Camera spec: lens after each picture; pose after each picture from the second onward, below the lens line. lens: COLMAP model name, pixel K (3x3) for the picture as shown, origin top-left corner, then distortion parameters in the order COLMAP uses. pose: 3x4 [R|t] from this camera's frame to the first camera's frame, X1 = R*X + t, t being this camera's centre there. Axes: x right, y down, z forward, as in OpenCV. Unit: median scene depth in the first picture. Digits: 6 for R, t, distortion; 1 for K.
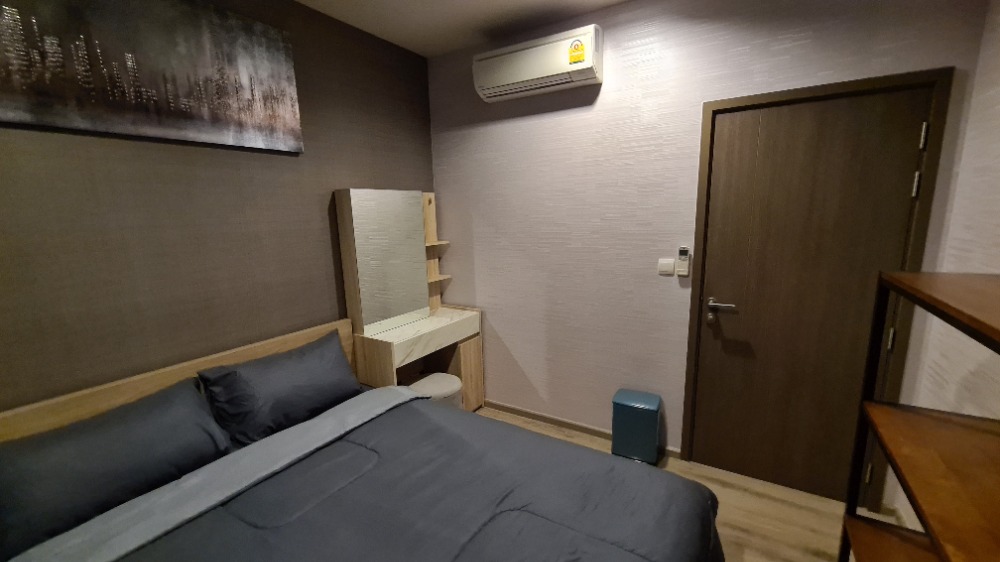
lens RADIAL K [[409.7, 0, 503.1], [0, 409.7, 288.7], [0, 0, 1]] dist [-0.000361, 0.000047]
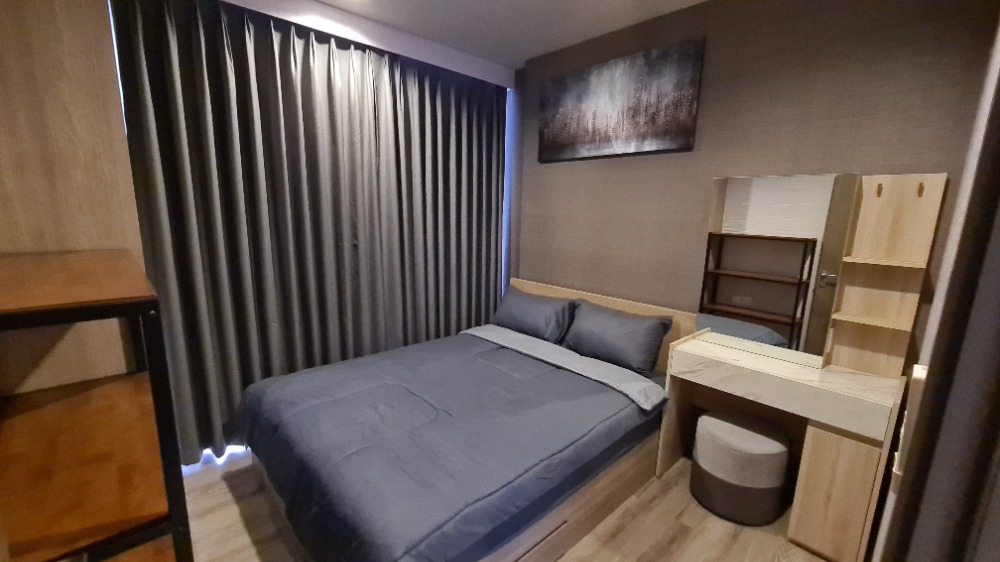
lens RADIAL K [[409.7, 0, 503.1], [0, 409.7, 288.7], [0, 0, 1]] dist [-0.000361, 0.000047]
pose [[-0.255165, 0.200003, -0.945986, 0.856327], [-0.203064, 0.945468, 0.254667, -0.185014], [0.945334, 0.257078, -0.200637, 1.003250]]
